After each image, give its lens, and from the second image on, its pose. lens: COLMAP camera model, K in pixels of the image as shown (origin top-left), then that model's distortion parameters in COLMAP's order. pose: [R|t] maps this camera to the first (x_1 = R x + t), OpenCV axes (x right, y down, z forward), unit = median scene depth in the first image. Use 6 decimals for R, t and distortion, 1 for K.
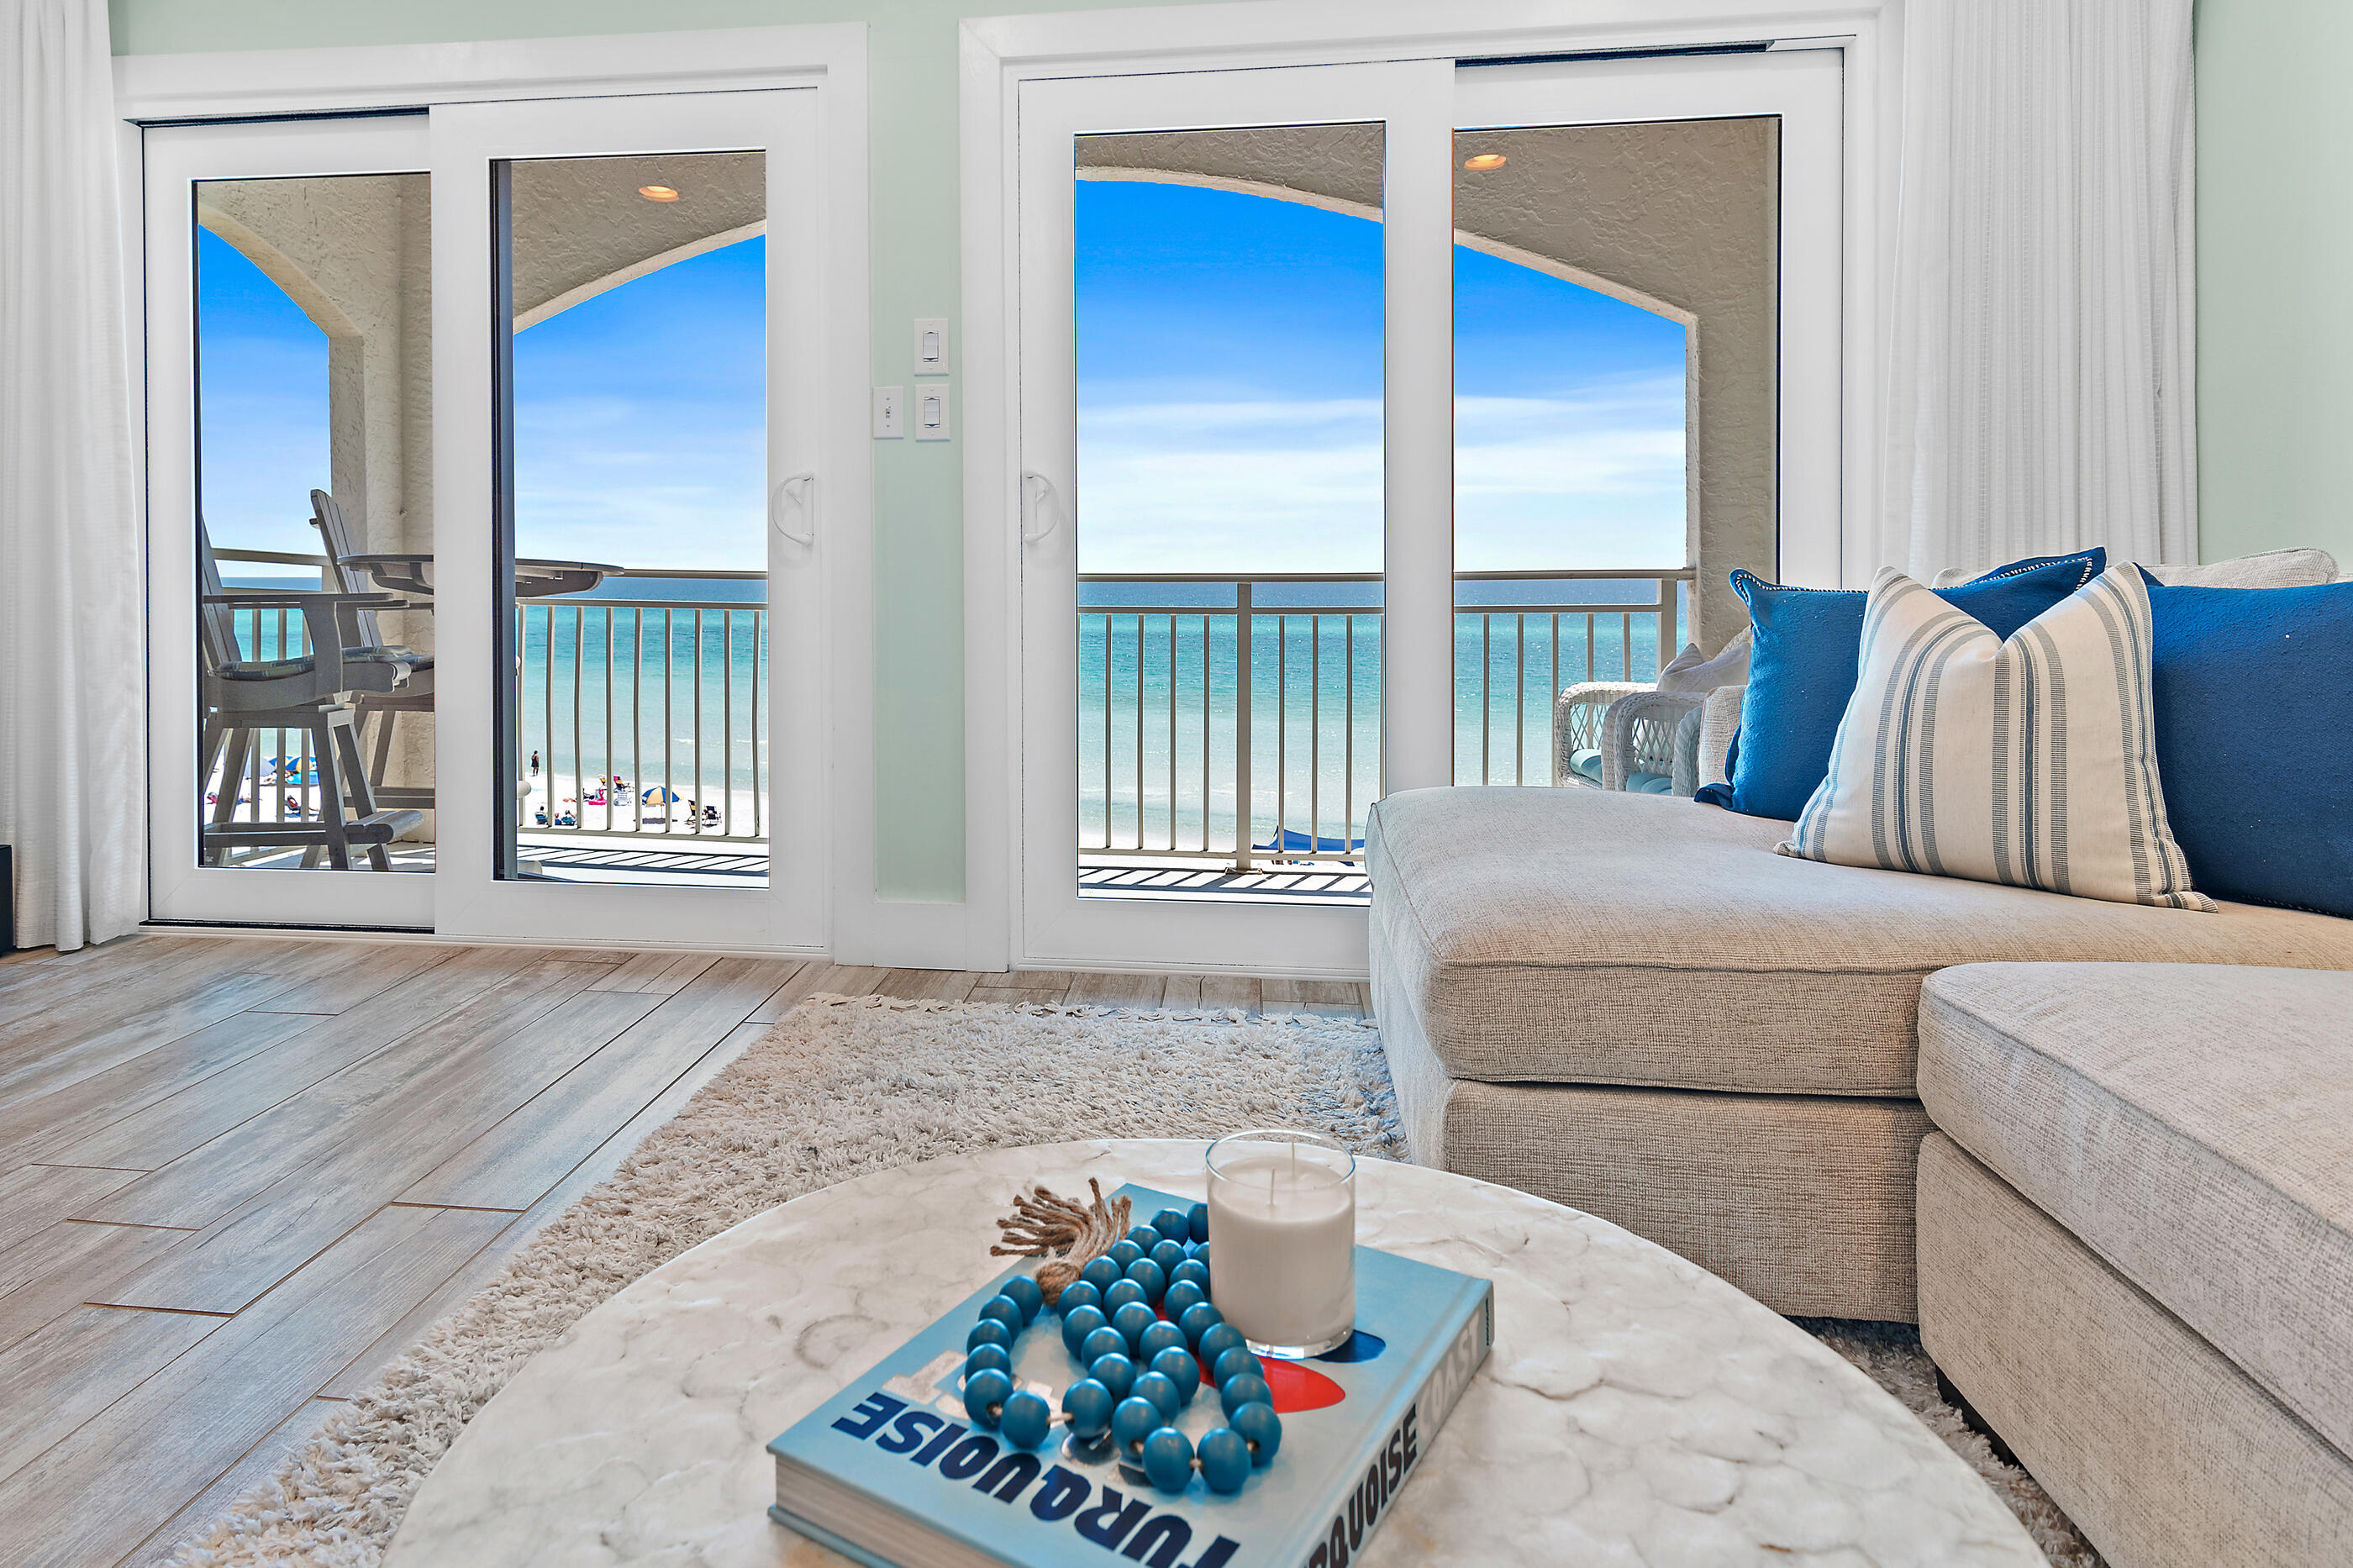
lens RADIAL K [[1362.6, 0, 1070.9], [0, 1362.6, 599.8], [0, 0, 1]] dist [0.003651, 0.000436]
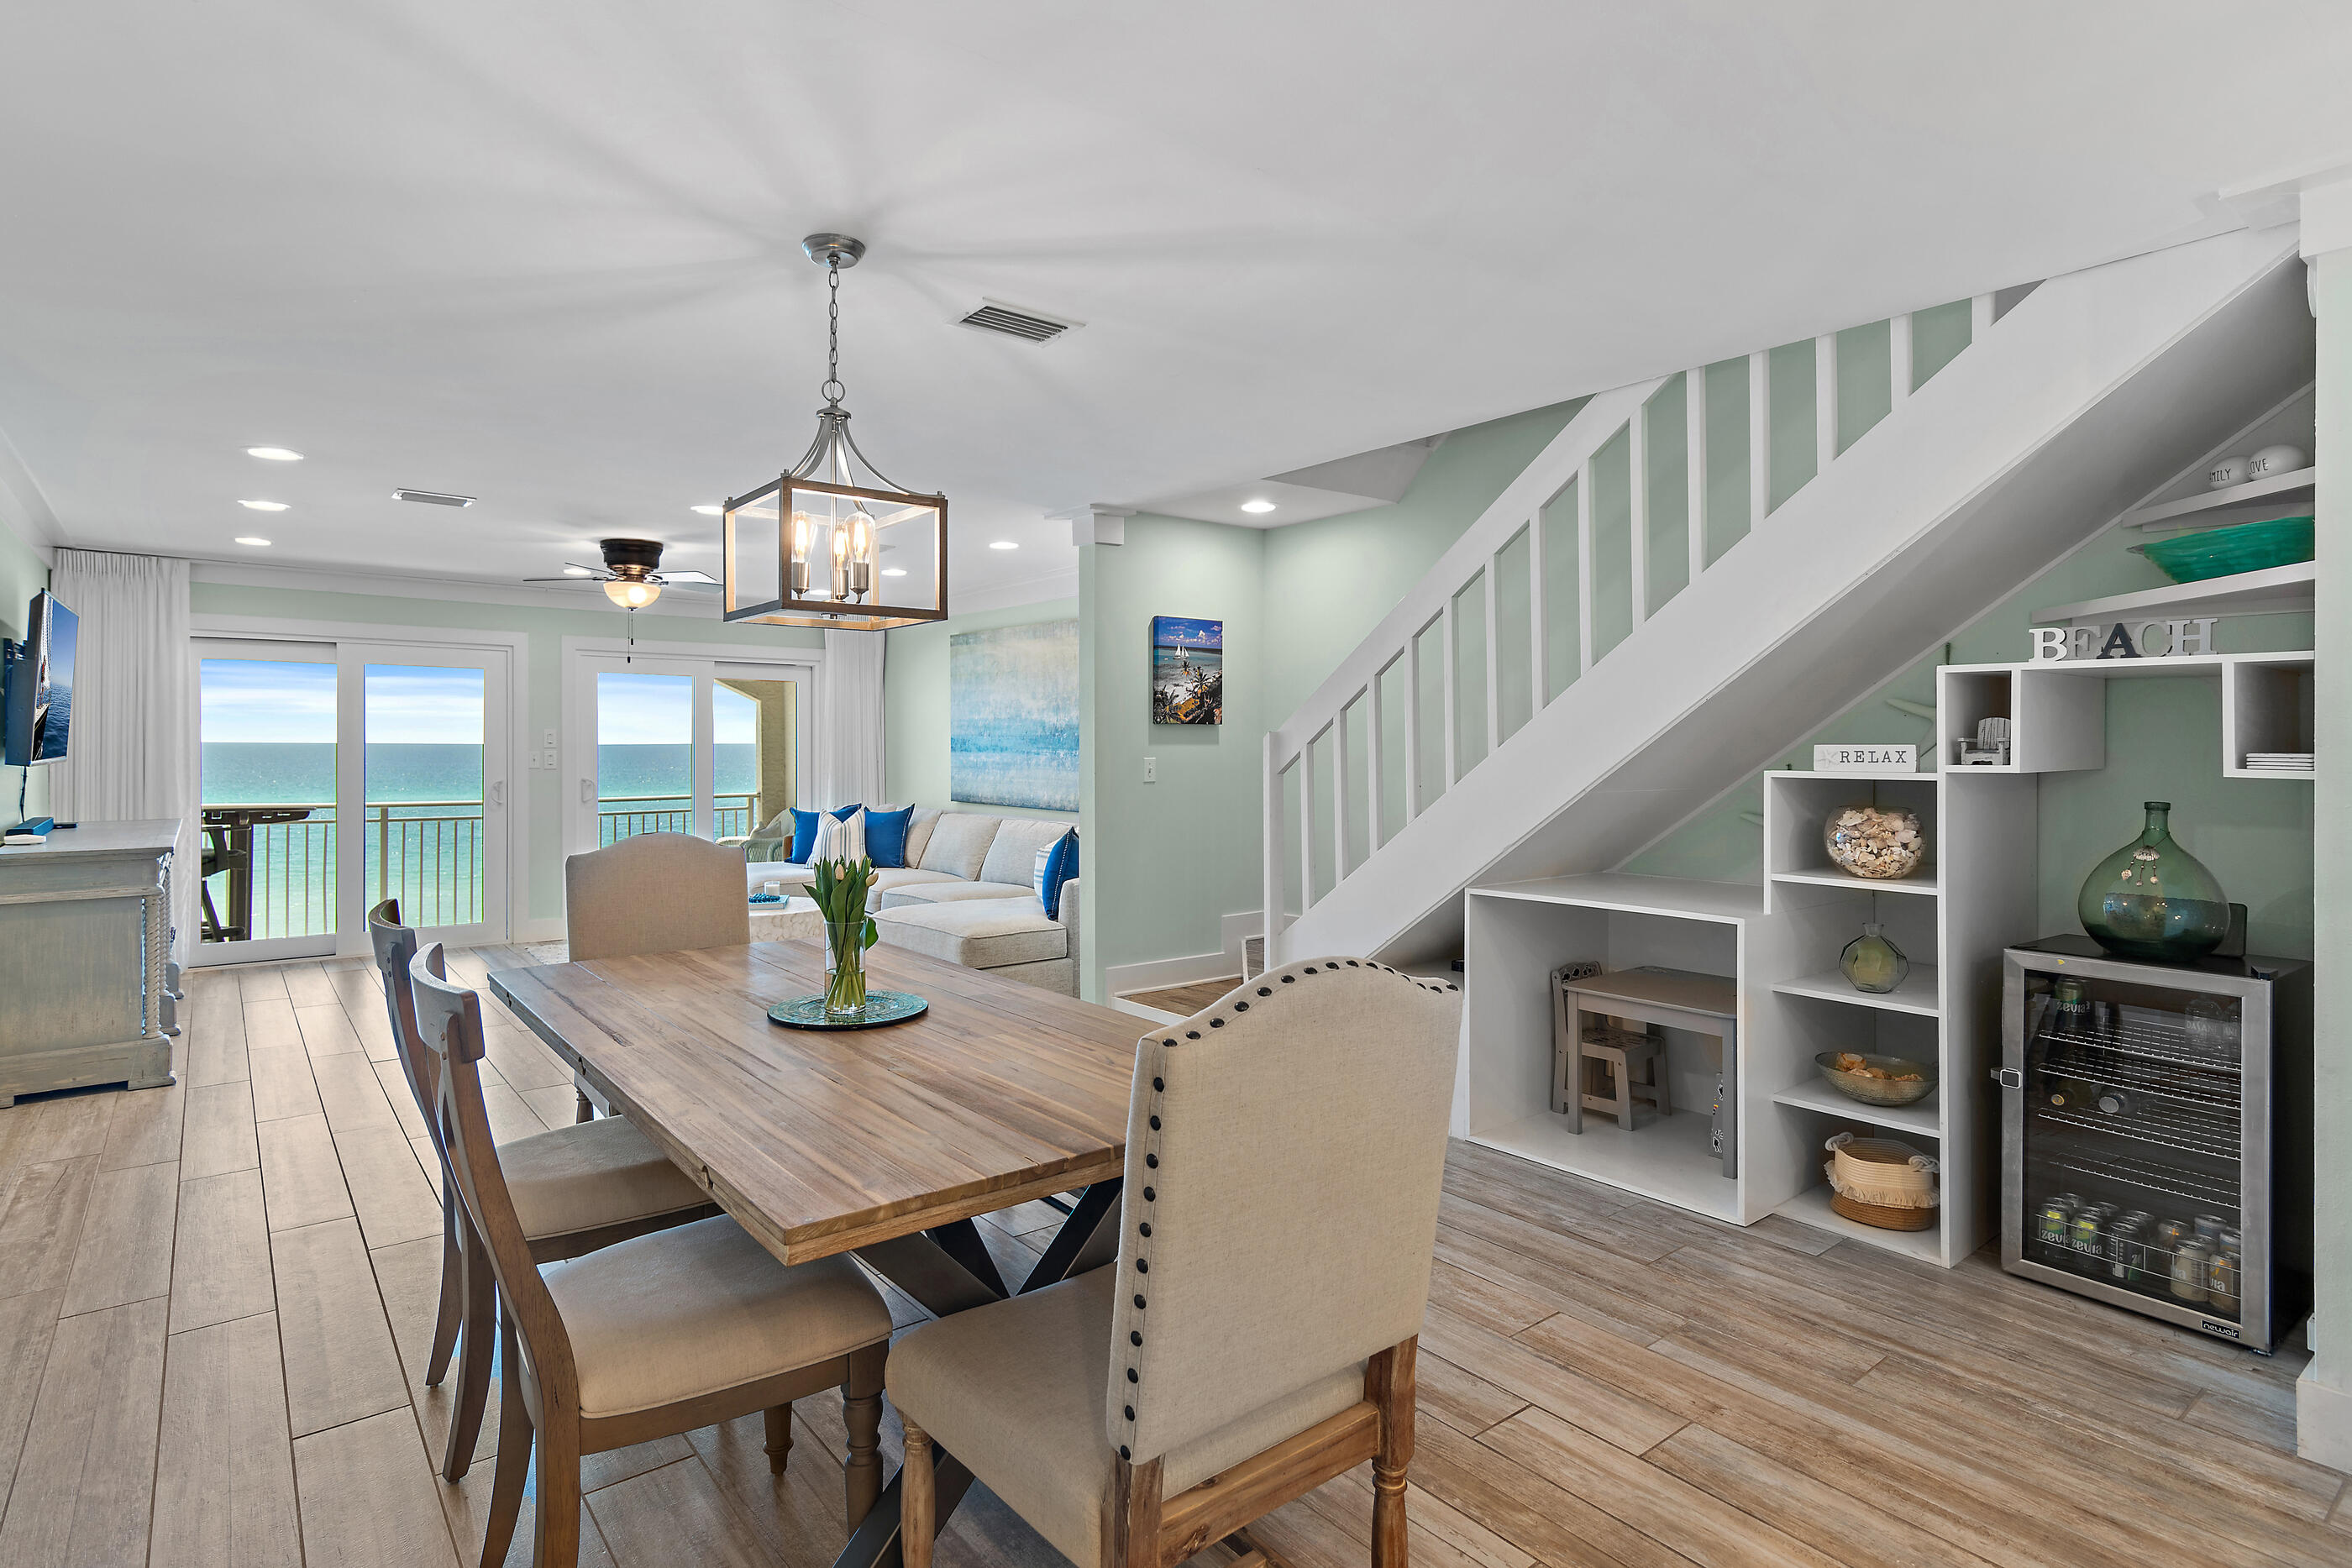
lens RADIAL K [[1175.3, 0, 1131.7], [0, 1175.3, 744.7], [0, 0, 1]] dist [-0.000540, -0.000411]
pose [[0.696515, 0.005554, 0.717521, -1.564552], [0.008491, 0.999836, -0.015982, -0.170592], [-0.717492, 0.017224, 0.696354, -2.570490]]
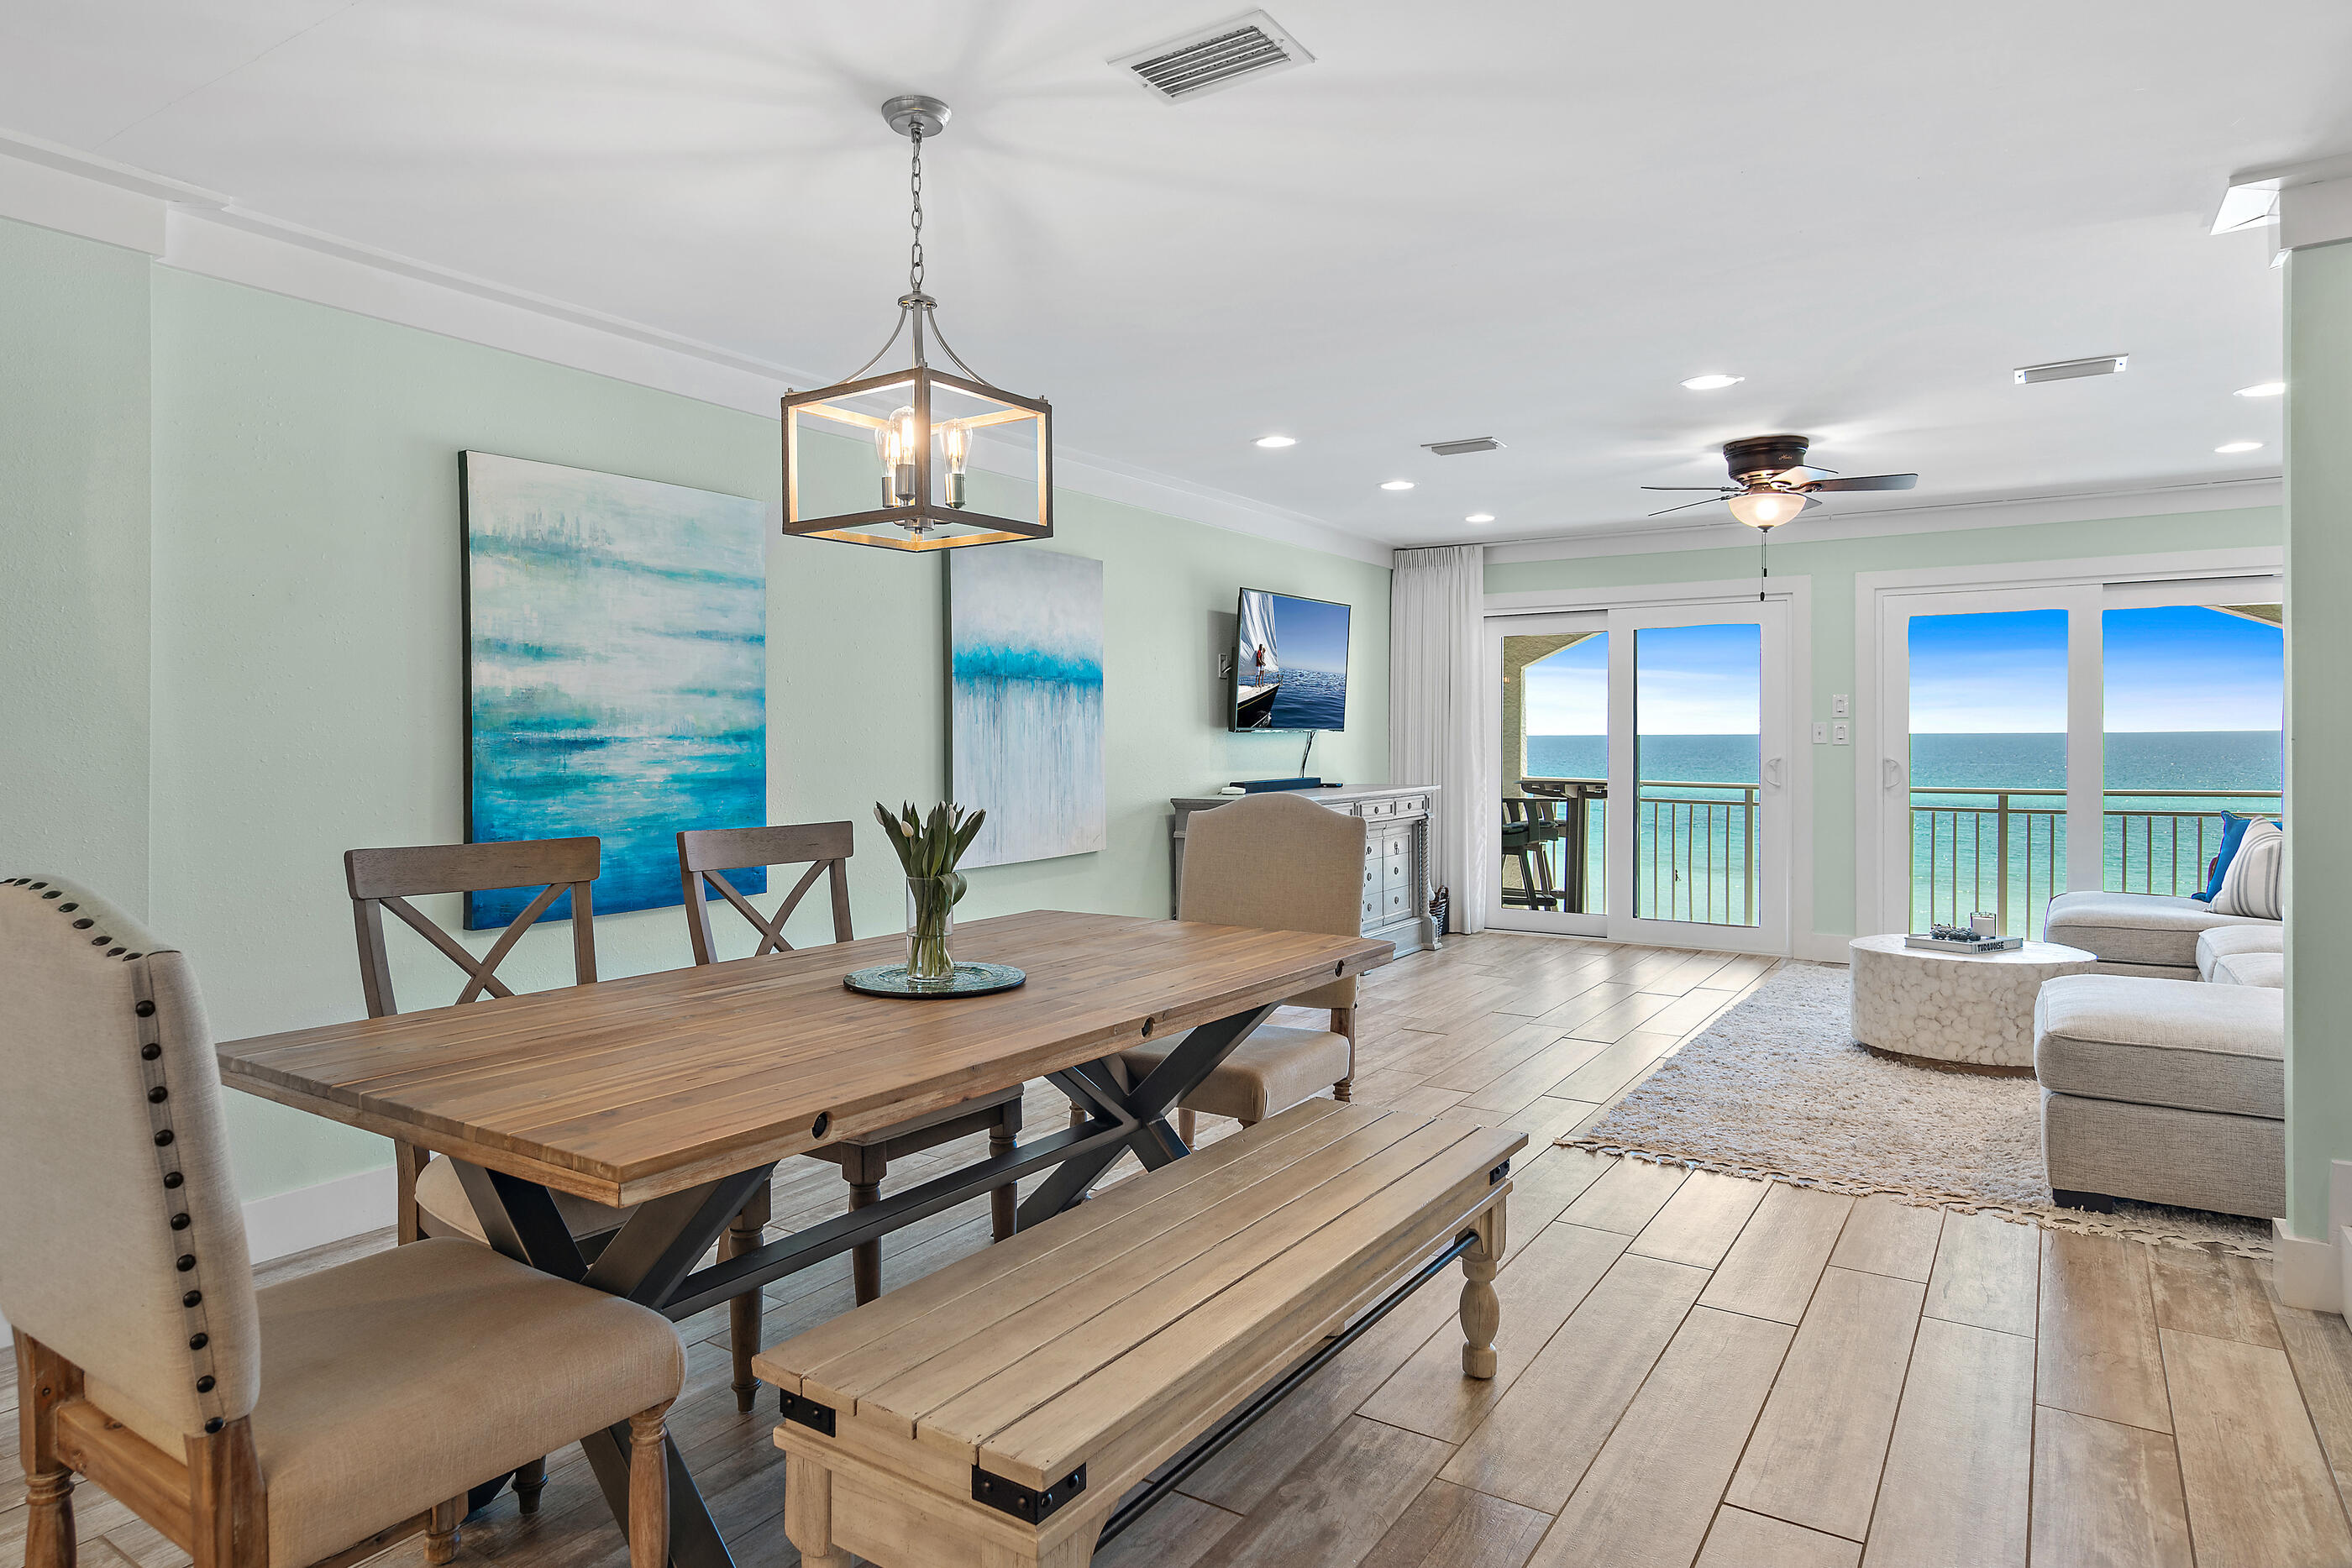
lens RADIAL K [[1375.1, 0, 1089.2], [0, 1375.1, 745.3], [0, 0, 1]] dist [-0.002918, 0.000537]
pose [[0.888122, 0.003217, -0.459596, -0.236790], [-0.008469, 0.999920, -0.009367, -0.116340], [0.459529, 0.012212, 0.888079, -2.557312]]
